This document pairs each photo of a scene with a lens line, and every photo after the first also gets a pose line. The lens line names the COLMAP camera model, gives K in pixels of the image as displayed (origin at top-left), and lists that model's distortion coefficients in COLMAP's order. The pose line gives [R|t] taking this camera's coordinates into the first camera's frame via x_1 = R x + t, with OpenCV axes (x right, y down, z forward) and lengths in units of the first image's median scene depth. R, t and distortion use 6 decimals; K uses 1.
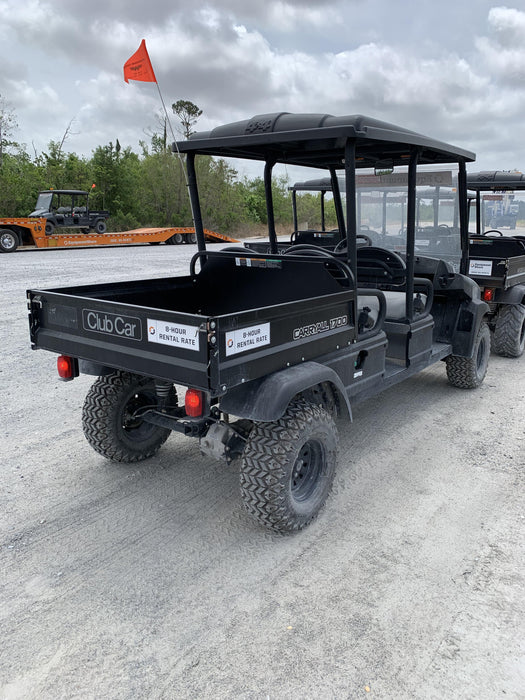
lens RADIAL K [[548.7, 0, 262.5], [0, 548.7, 350.0], [0, 0, 1]] dist [-0.001394, 0.000259]
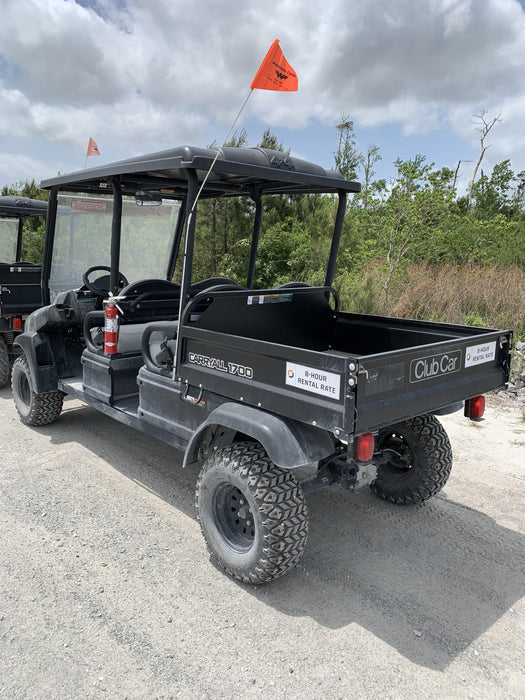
lens RADIAL K [[538.0, 0, 262.5], [0, 538.0, 350.0], [0, 0, 1]] dist [0.080279, -0.000662]
pose [[0.190728, -0.186834, 0.963699, -1.238072], [0.213130, 0.966184, 0.145135, -0.275150], [-0.958227, 0.177712, 0.224098, 1.049074]]
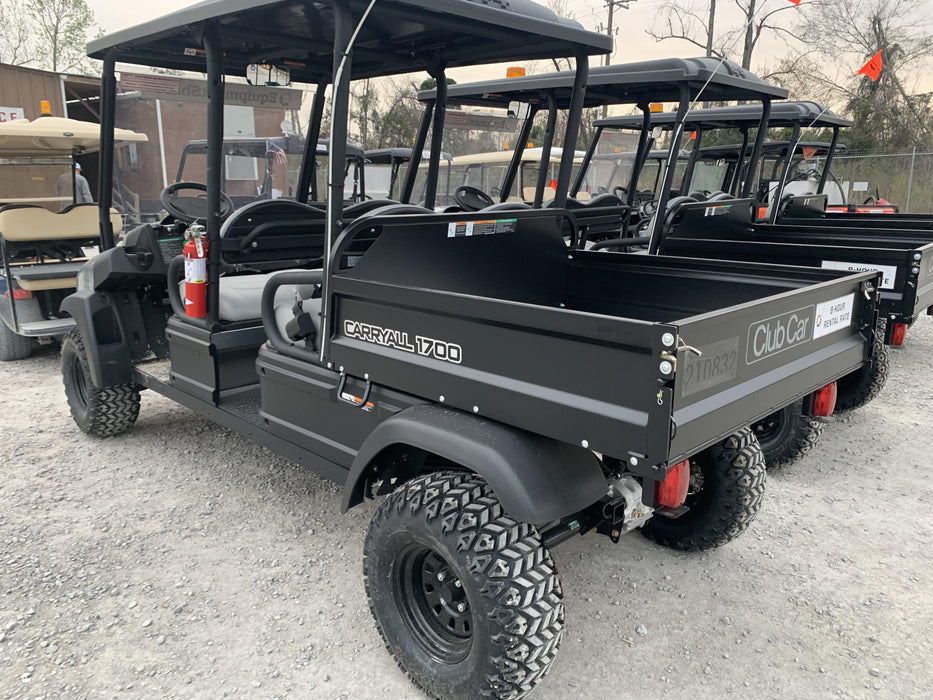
lens RADIAL K [[731.3, 0, 466.5], [0, 731.3, 350.0], [0, 0, 1]] dist [-0.001394, 0.000259]
pose [[0.133571, -0.237691, 0.962113, -1.029090], [0.225911, 0.952556, 0.203966, -0.252550], [-0.964947, 0.190107, 0.180931, 1.152416]]
